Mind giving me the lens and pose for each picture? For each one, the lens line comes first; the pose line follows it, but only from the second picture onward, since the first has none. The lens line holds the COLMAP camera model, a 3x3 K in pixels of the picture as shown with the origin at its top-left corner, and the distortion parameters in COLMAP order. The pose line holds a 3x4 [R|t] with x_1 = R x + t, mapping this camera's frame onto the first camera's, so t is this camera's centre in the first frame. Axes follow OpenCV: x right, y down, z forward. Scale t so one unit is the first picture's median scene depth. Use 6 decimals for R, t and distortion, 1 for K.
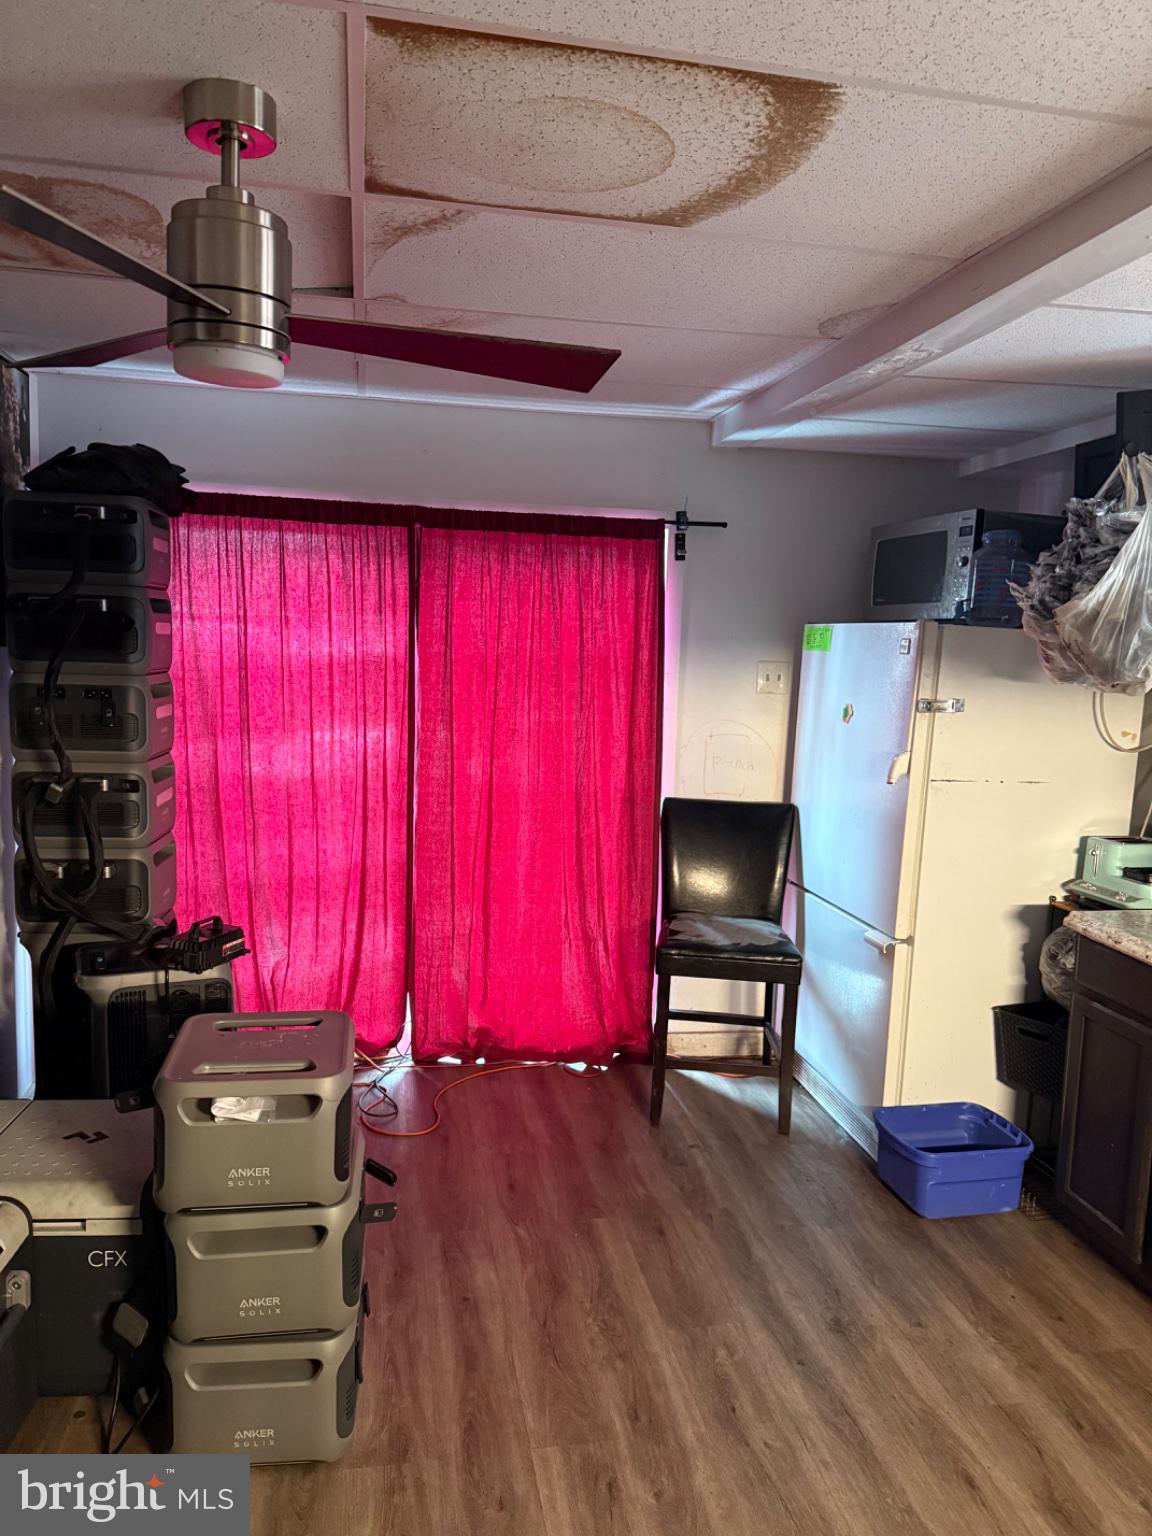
lens RADIAL K [[1086.9, 0, 584.1], [0, 1086.9, 771.7], [0, 0, 1]] dist [0.004203, -0.005460]
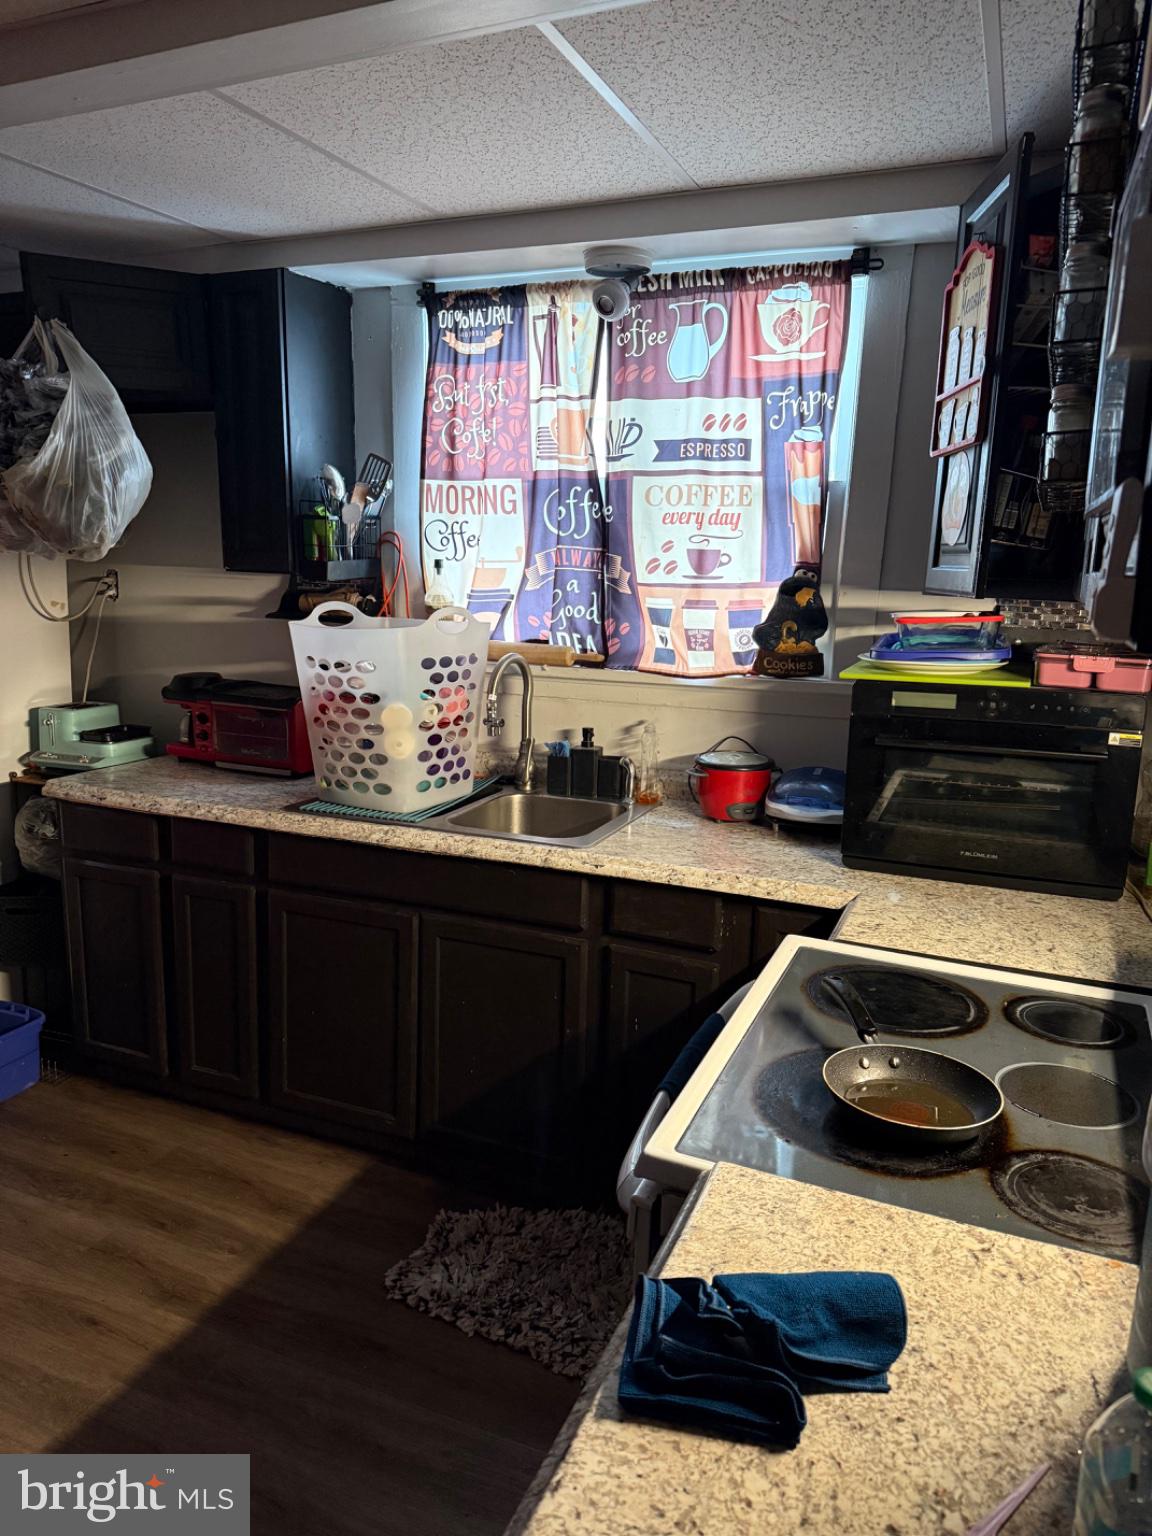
lens RADIAL K [[1086.9, 0, 572.7], [0, 1086.9, 768.7], [0, 0, 1]] dist [0.004203, -0.005460]
pose [[0.559200, -0.176735, 0.809976, -0.110800], [0.091156, 0.984196, 0.151816, 0.009314], [-0.824006, -0.011061, 0.566473, 0.023600]]
